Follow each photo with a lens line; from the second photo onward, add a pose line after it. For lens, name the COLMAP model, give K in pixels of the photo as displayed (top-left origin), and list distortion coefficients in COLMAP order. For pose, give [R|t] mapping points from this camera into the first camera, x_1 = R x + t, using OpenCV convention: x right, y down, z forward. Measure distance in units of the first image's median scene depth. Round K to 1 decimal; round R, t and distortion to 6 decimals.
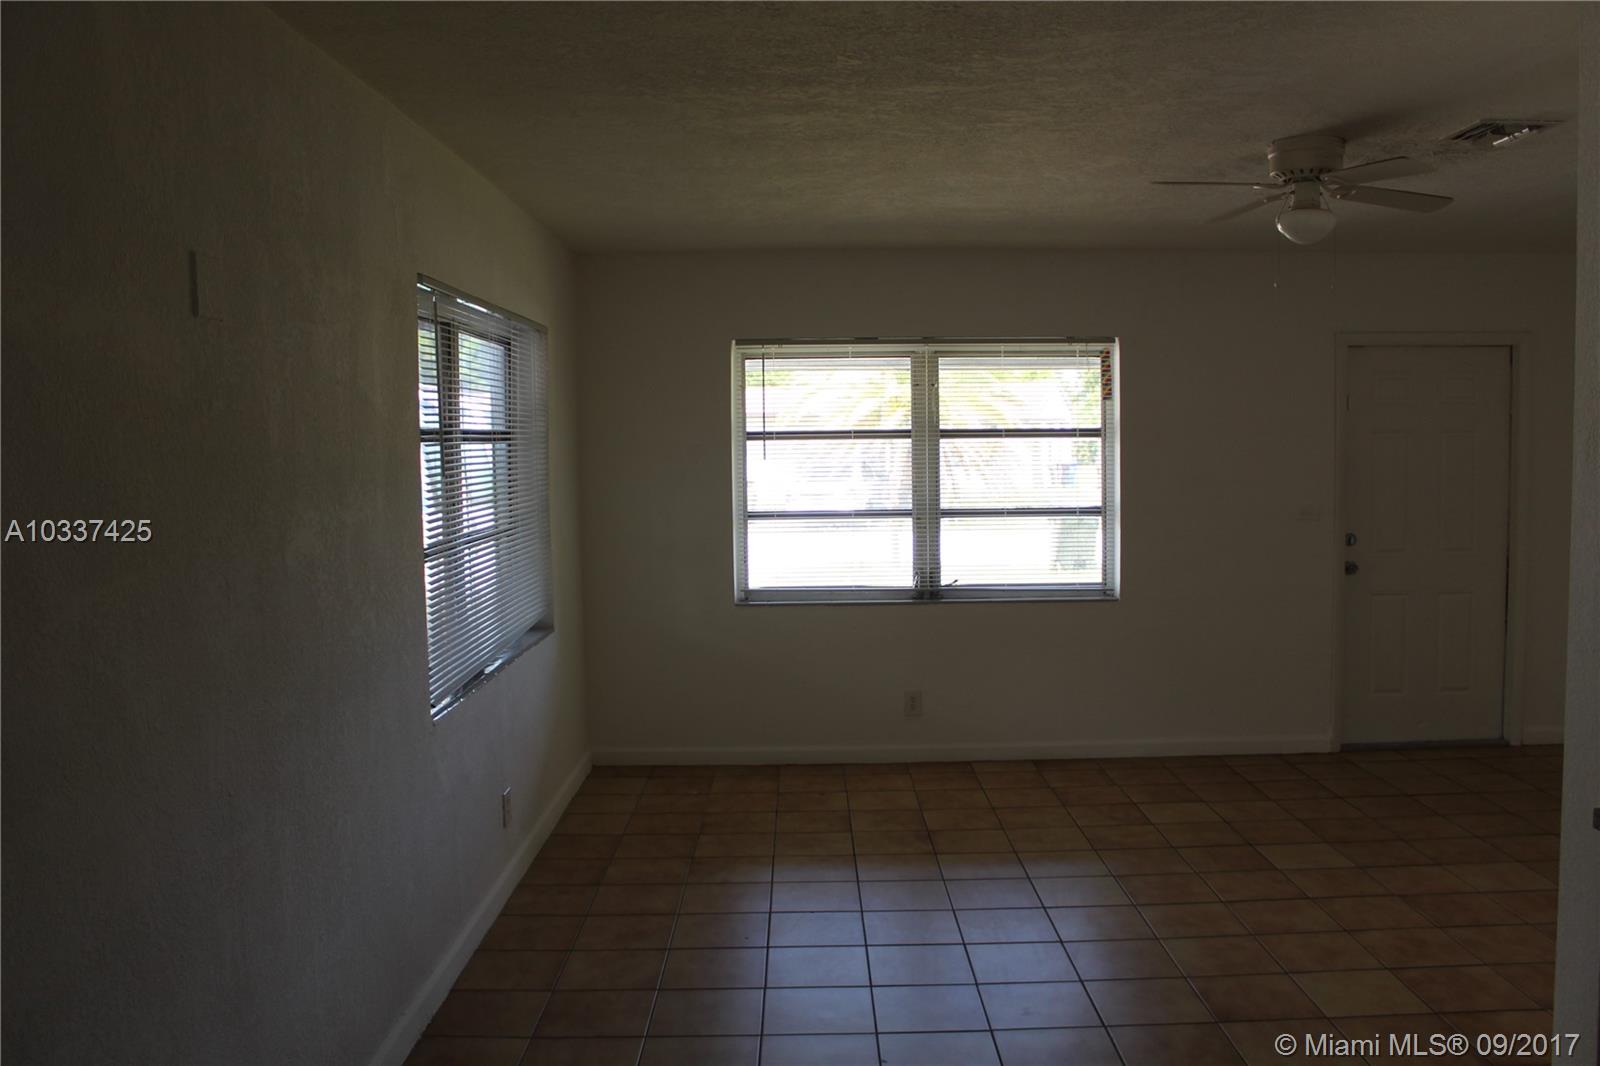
lens RADIAL K [[1330.8, 0, 813.2], [0, 1330.8, 531.1], [0, 0, 1]] dist [-0.147865, 0.115955]
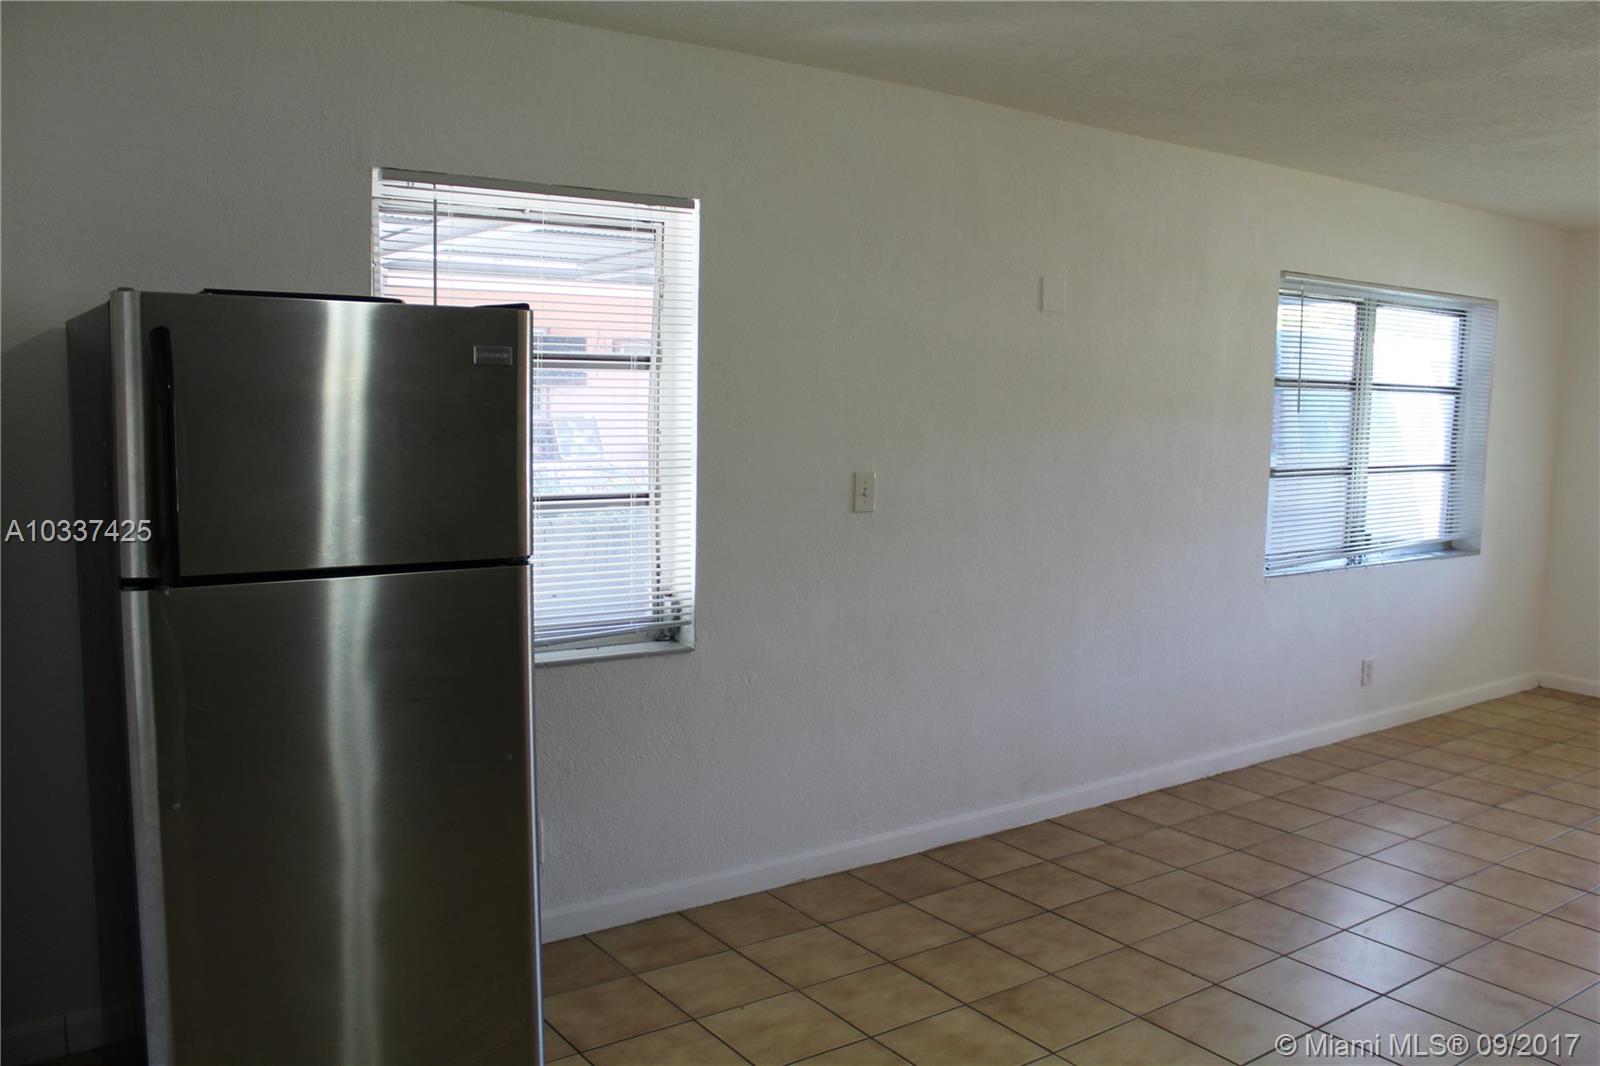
lens RADIAL K [[1330.8, 0, 820.5], [0, 1330.8, 519.6], [0, 0, 1]] dist [-0.147865, 0.115955]
pose [[0.587240, 0.110196, -0.801877, 0.340791], [-0.088991, 0.993473, 0.071355, 0.011564], [0.804506, 0.029457, 0.593213, -0.154661]]
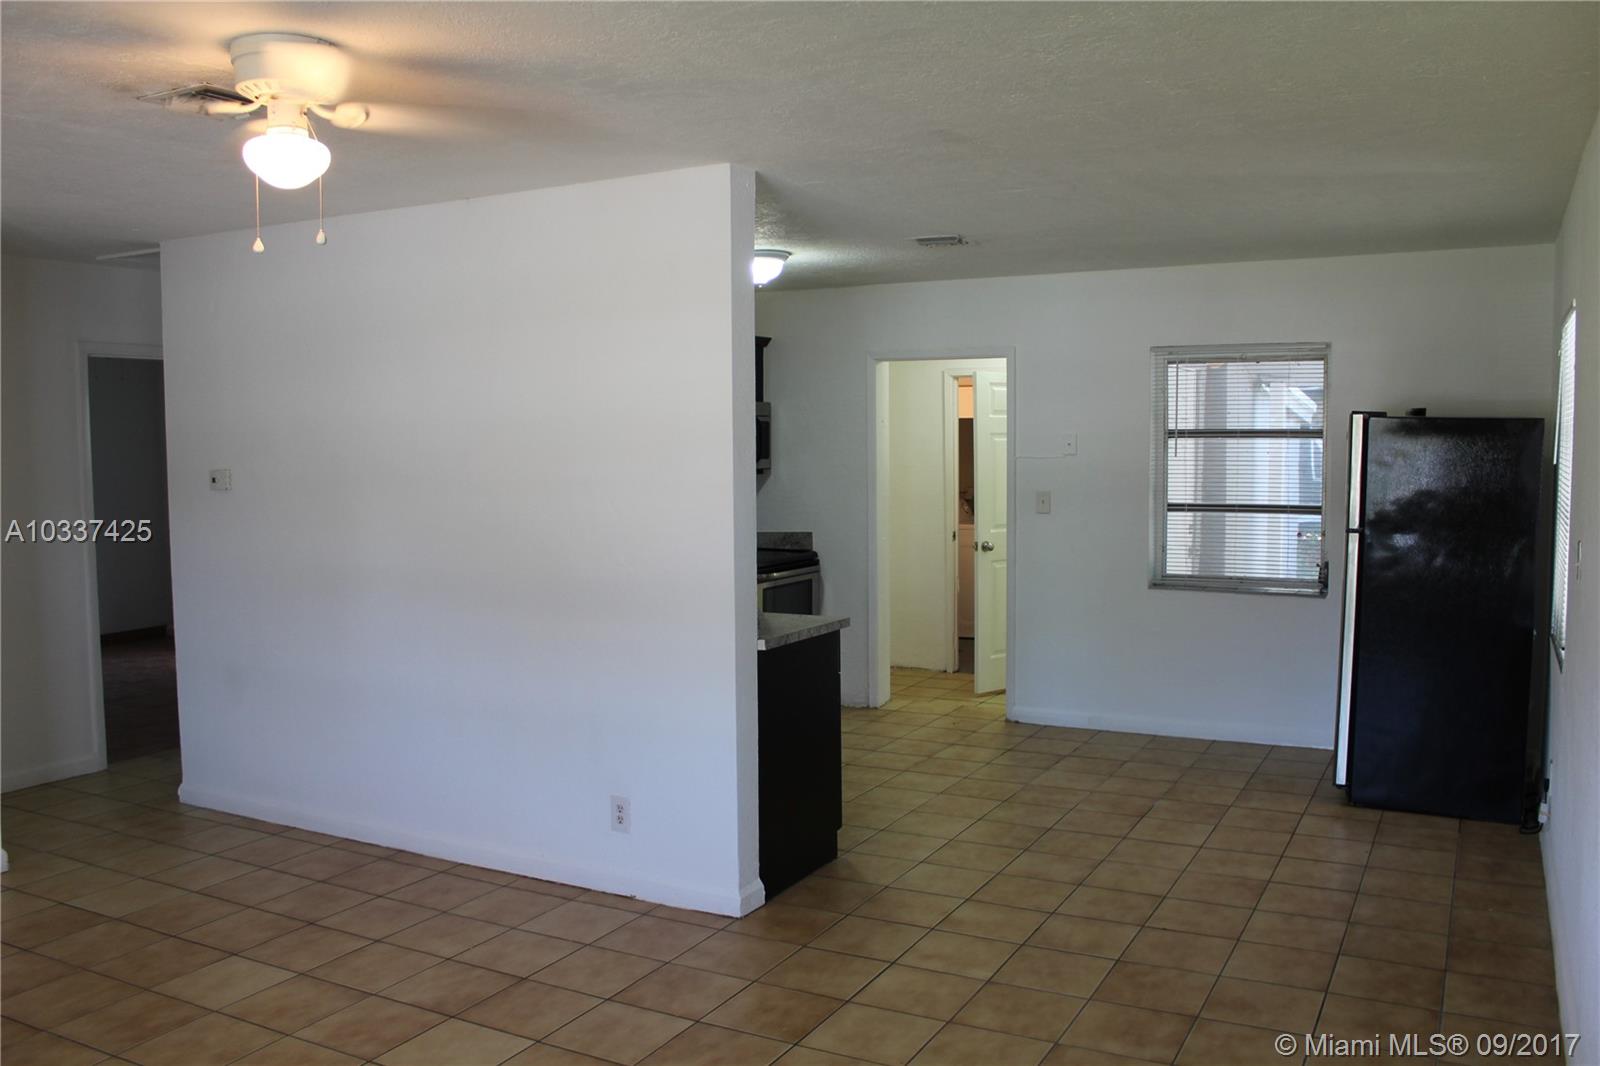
lens RADIAL K [[1330.8, 0, 813.3], [0, 1330.8, 525.7], [0, 0, 1]] dist [-0.147865, 0.115955]
pose [[-0.879666, -0.010184, 0.475484, -0.139290], [0.054646, 0.990985, 0.122323, -0.067055], [-0.472443, 0.133586, -0.871179, 0.936066]]
